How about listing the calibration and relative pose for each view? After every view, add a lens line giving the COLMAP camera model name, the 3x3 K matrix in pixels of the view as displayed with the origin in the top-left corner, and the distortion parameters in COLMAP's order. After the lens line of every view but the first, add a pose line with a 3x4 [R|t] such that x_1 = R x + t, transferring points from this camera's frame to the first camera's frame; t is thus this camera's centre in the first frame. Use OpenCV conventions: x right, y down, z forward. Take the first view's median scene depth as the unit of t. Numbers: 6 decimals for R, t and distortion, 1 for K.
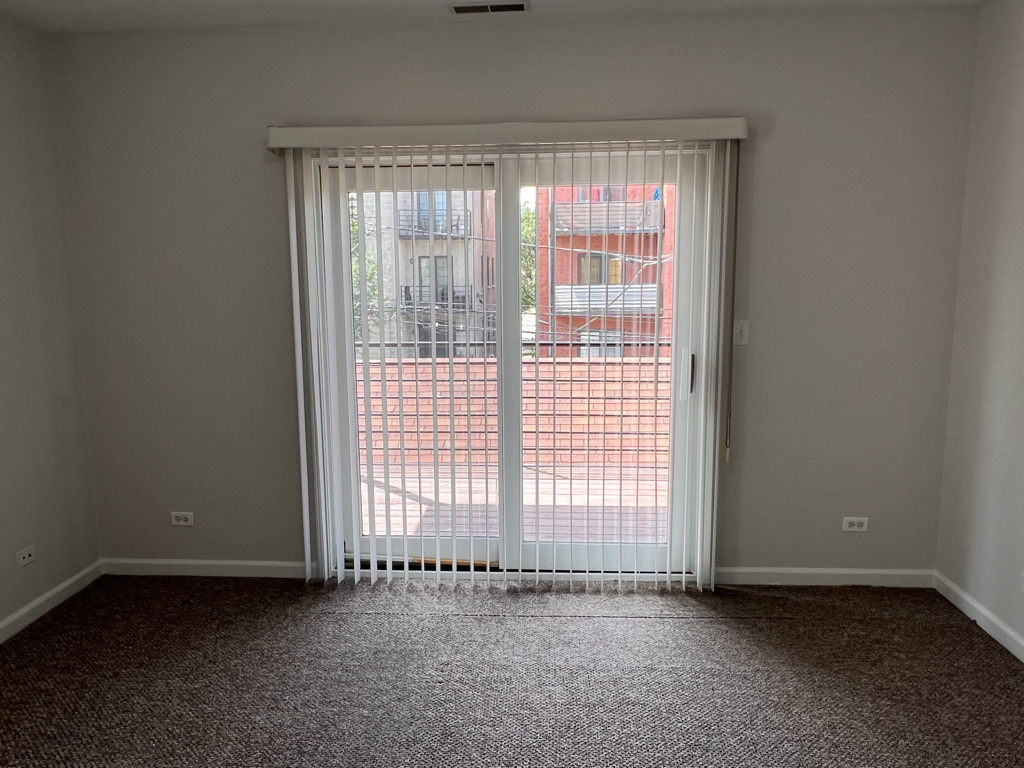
lens RADIAL K [[771.4, 0, 512.0], [0, 771.4, 384.0], [0, 0, 1]] dist [-0.001860, -0.009135]
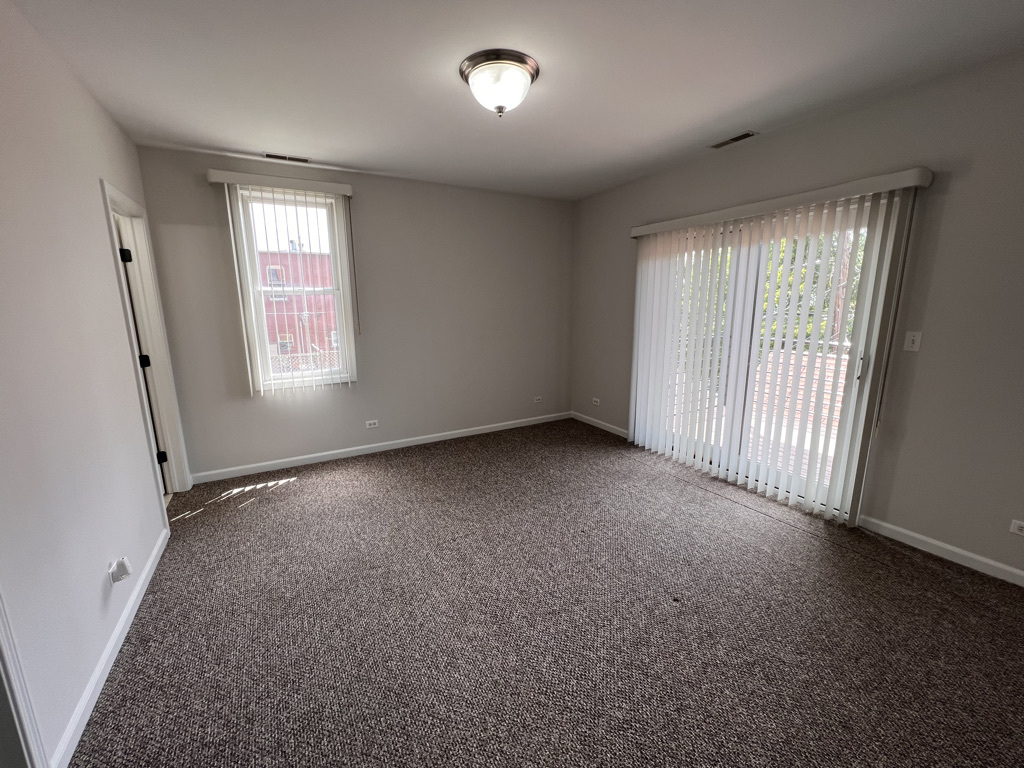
lens RADIAL K [[411.1, 0, 510.4], [0, 411.1, 382.4], [0, 0, 1]] dist [-0.006043, 0.001745]
pose [[0.544899, 0.164380, -0.822231, 0.493092], [-0.123031, 0.985657, 0.115518, 0.003094], [0.829427, 0.038215, 0.557307, 0.084924]]
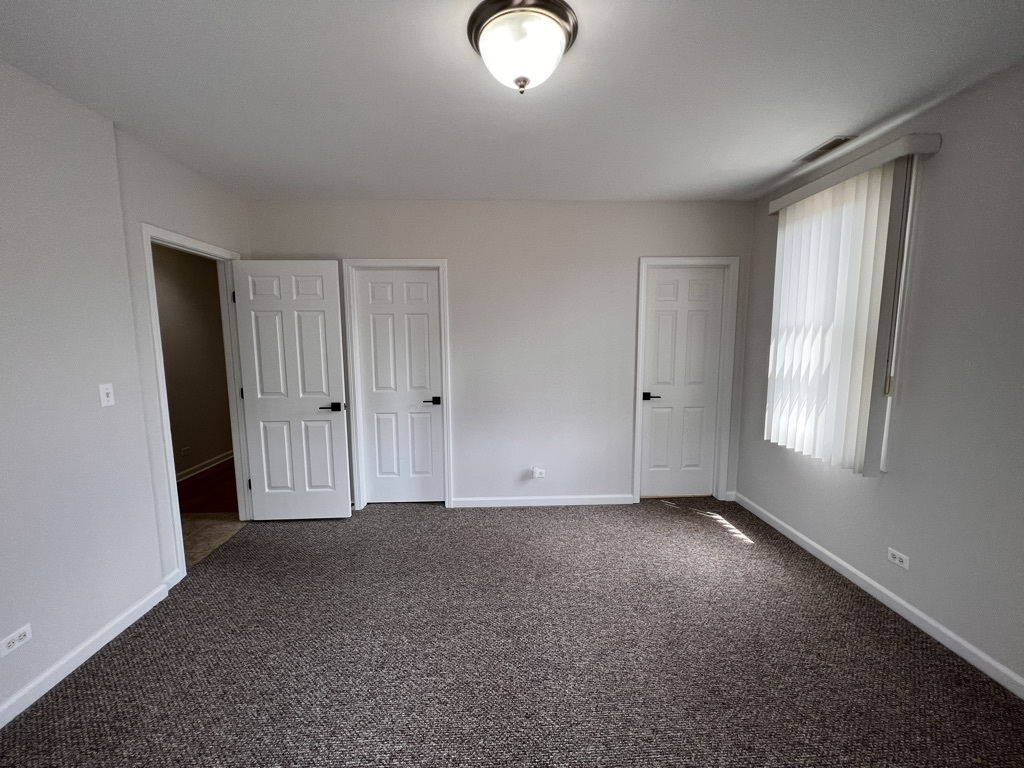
lens RADIAL K [[411.1, 0, 510.4], [0, 411.1, 382.4], [0, 0, 1]] dist [-0.006043, 0.001745]
pose [[-0.993933, 0.027359, -0.106526, 0.006364], [-0.001998, 0.963914, 0.266207, -0.126246], [0.109965, 0.264805, -0.958012, 0.871436]]
